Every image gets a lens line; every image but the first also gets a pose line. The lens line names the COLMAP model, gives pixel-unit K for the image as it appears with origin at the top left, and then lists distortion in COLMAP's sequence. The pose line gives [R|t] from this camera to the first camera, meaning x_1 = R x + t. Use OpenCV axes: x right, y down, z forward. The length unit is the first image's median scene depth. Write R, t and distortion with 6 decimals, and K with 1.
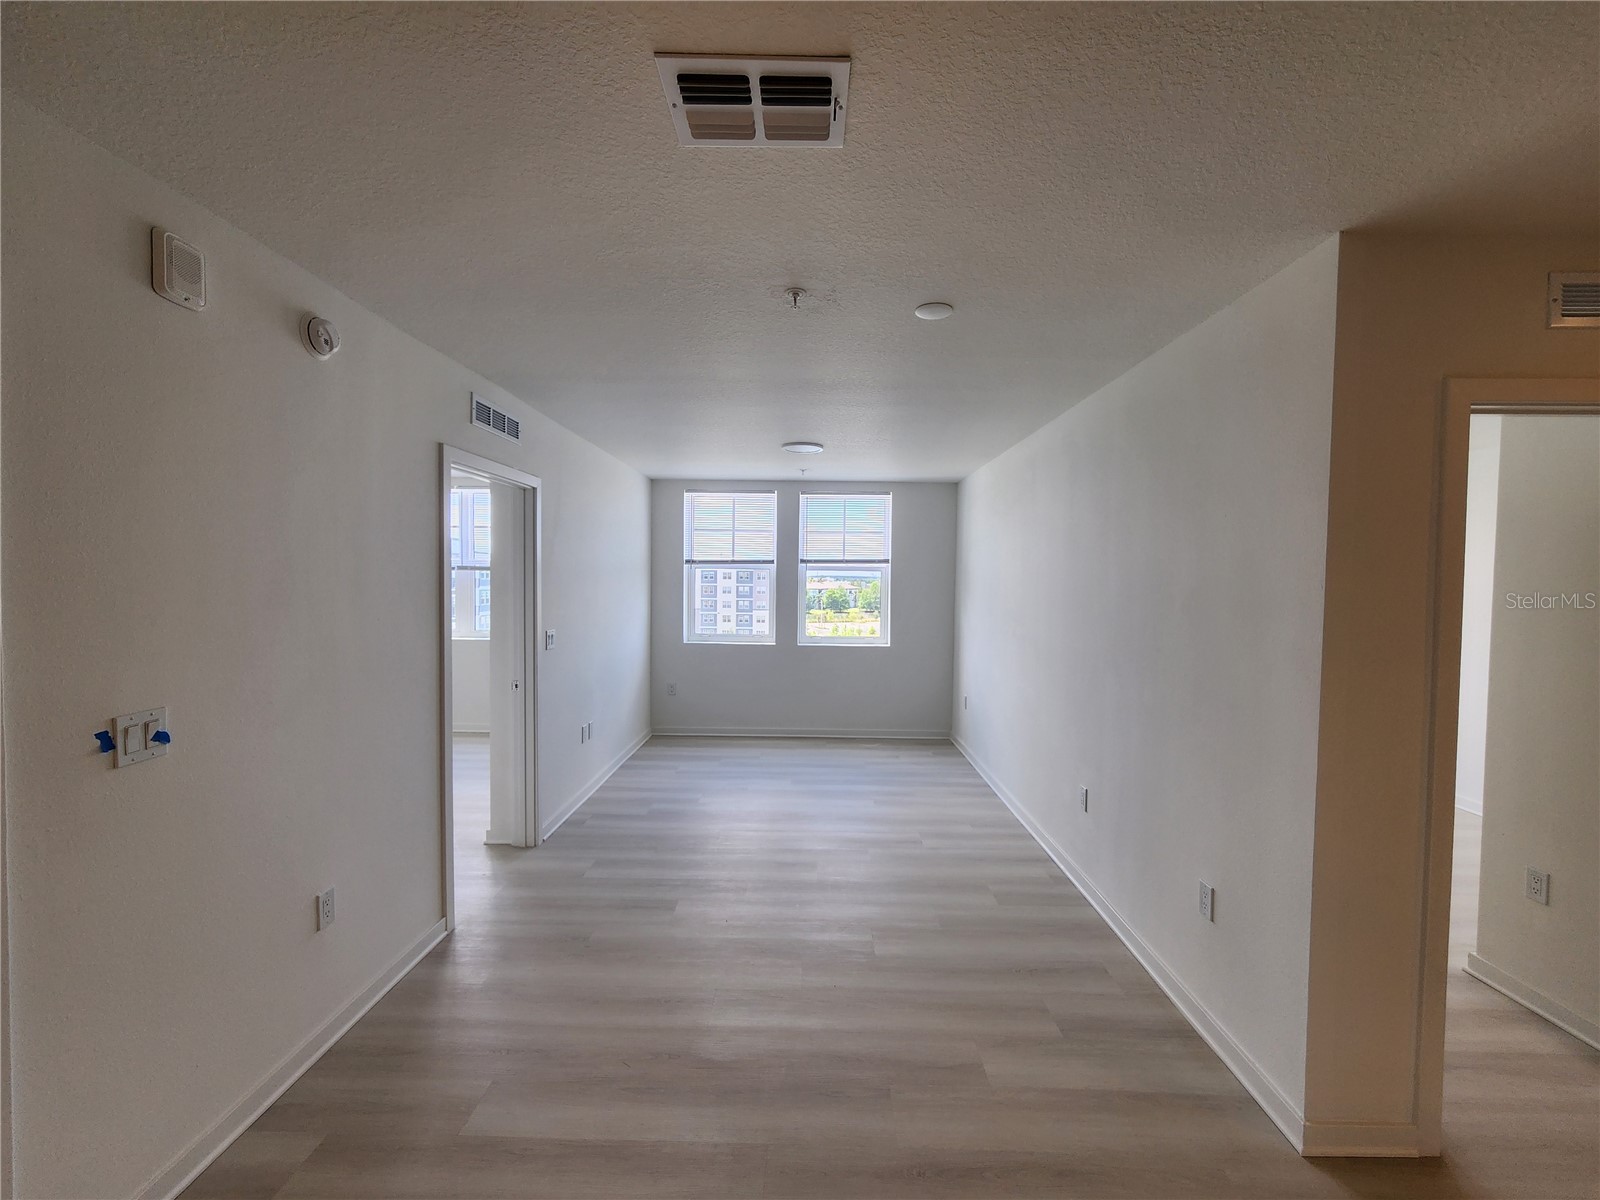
lens RADIAL K [[663.0, 0, 800.0], [0, 663.0, 600.0], [0, 0, 1]] dist [-0.002272, -0.000840]
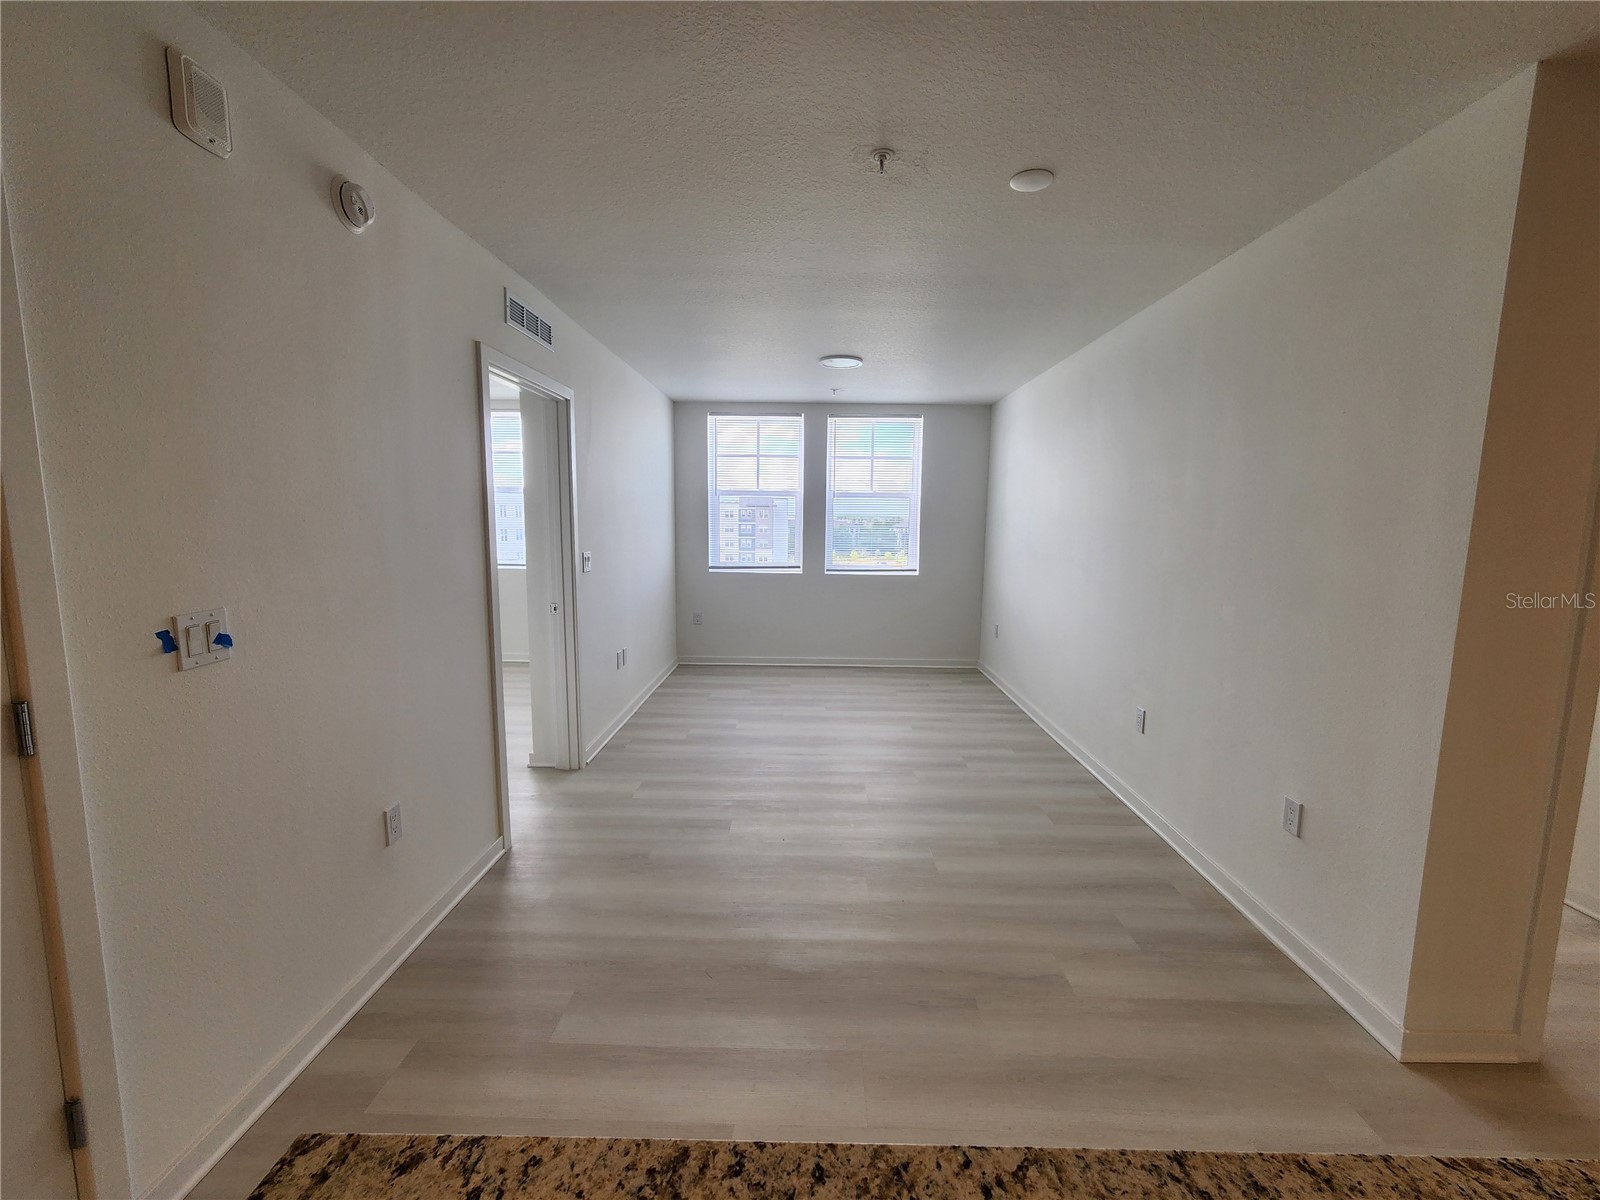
lens RADIAL K [[658.4, 0, 800.0], [0, 658.4, 600.0], [0, 0, 1]] dist [-0.003834, -0.000456]
pose [[0.999999, -0.000120, -0.001035, -0.086158], [0.000215, 0.995763, 0.091956, 0.036216], [0.001020, -0.091956, 0.995763, 0.050365]]
